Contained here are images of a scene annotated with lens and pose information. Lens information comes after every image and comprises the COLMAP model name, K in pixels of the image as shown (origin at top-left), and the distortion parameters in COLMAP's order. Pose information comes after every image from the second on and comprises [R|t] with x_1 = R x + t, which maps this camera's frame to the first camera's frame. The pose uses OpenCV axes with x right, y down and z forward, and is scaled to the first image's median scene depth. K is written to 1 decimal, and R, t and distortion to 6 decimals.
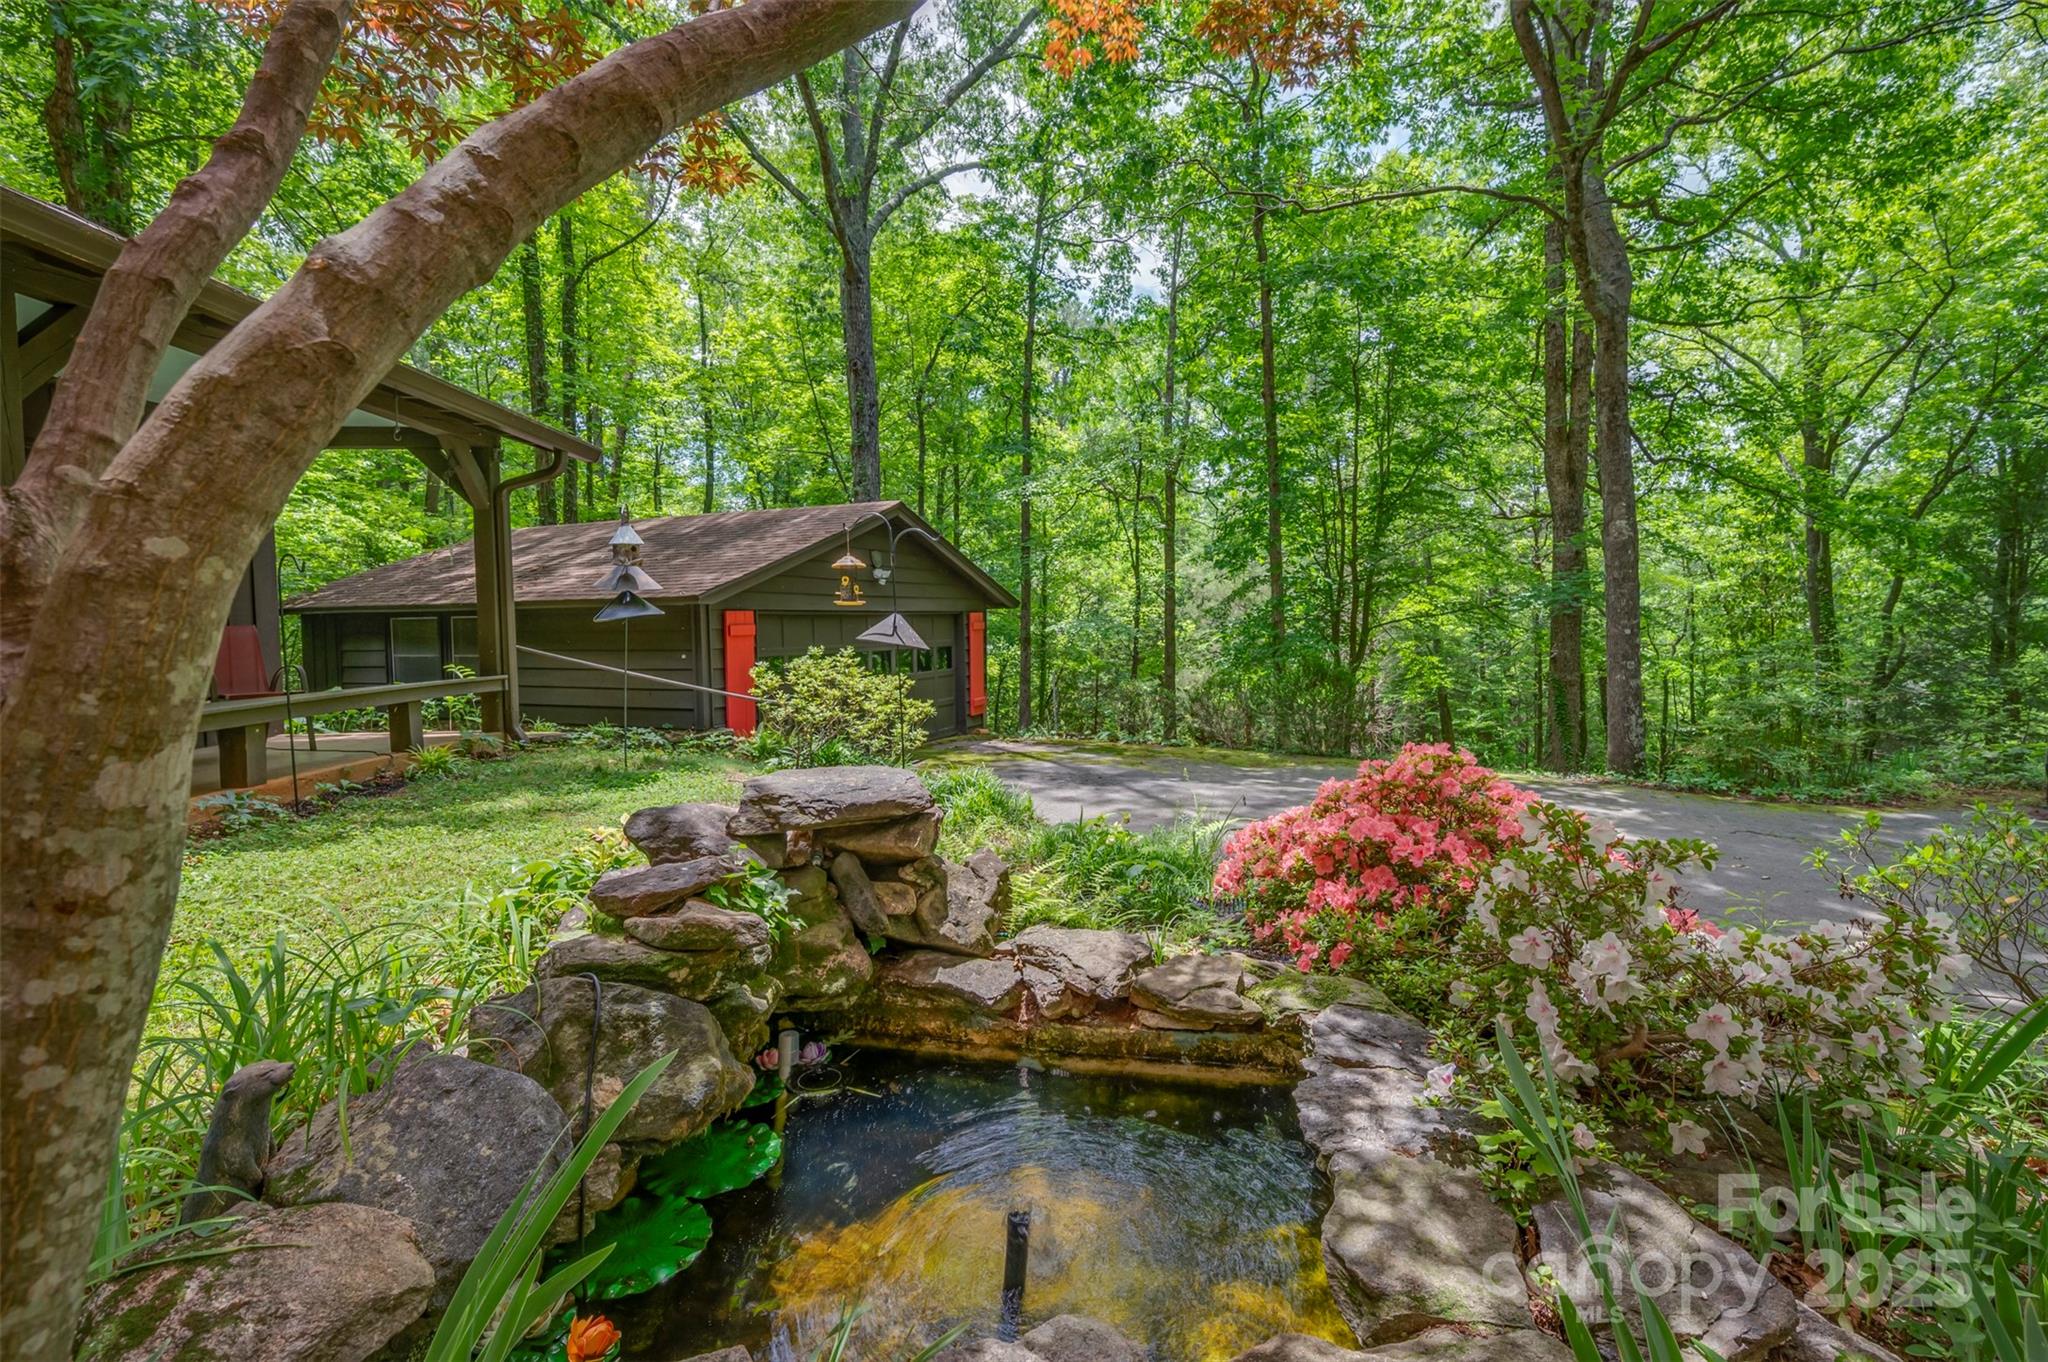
lens RADIAL K [[838.7, 0, 1023.5], [0, 838.7, 671.4], [0, 0, 1]] dist [-0.001255, -0.000045]
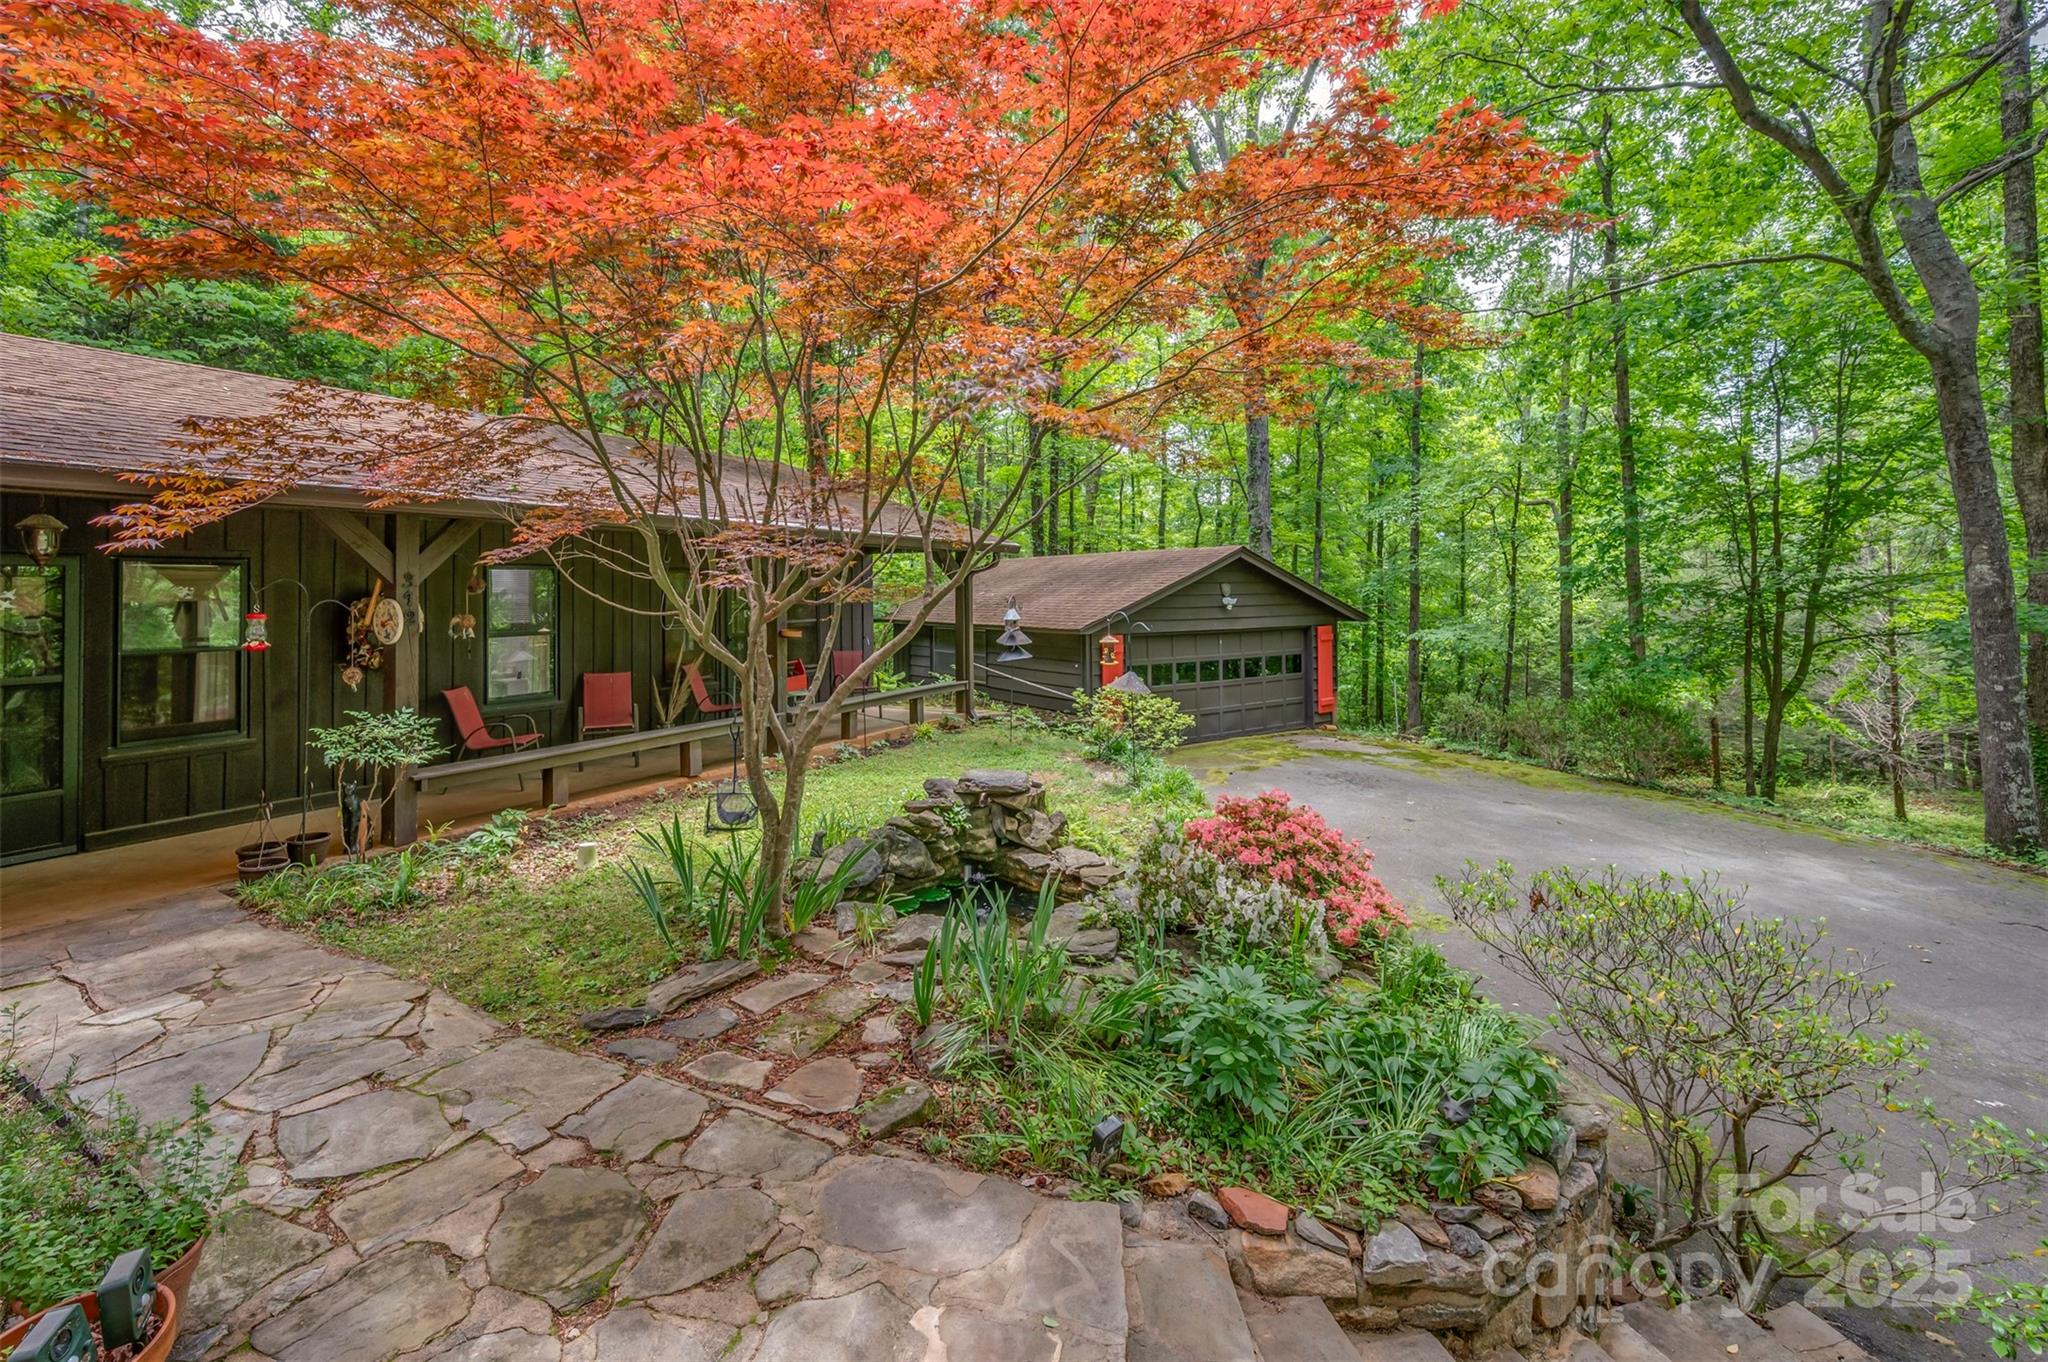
lens RADIAL K [[743.7, 0, 1028.0], [0, 743.7, 599.3], [0, 0, 1]] dist [-0.000117, 0.000027]
pose [[0.854591, -0.004332, -0.519283, 1.023029], [-0.029210, 0.997981, -0.056396, -0.278000], [0.518479, 0.063364, 0.852740, -0.924011]]
